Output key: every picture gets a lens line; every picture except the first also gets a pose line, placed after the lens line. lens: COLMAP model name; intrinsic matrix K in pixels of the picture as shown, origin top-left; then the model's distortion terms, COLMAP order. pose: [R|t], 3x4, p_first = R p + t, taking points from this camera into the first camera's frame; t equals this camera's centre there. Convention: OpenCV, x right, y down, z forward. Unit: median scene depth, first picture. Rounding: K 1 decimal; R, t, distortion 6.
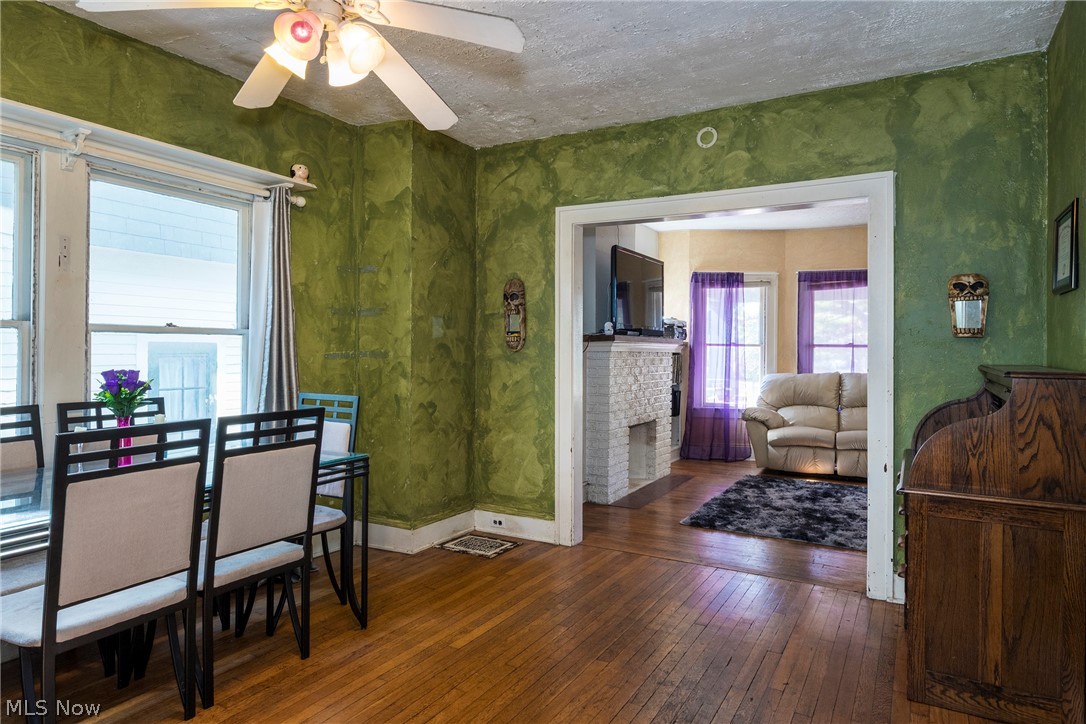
lens RADIAL K [[657.8, 0, 541.7], [0, 657.8, 347.1], [0, 0, 1]] dist [0.000654, -0.001170]
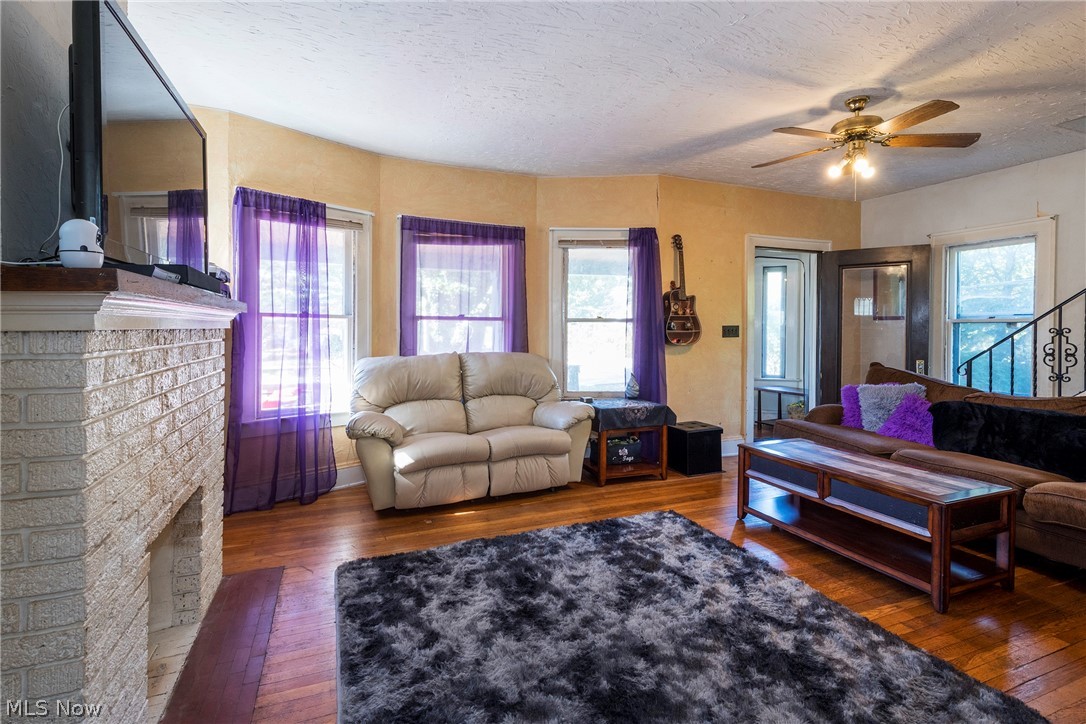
lens RADIAL K [[516.1, 0, 553.2], [0, 516.1, 334.9], [0, 0, 1]] dist [0.015269, -0.015816]
pose [[0.606185, -0.018344, 0.795112, 0.061226], [-0.003298, 0.999667, 0.025577, 0.002910], [-0.795317, -0.018127, 0.605923, 0.871037]]
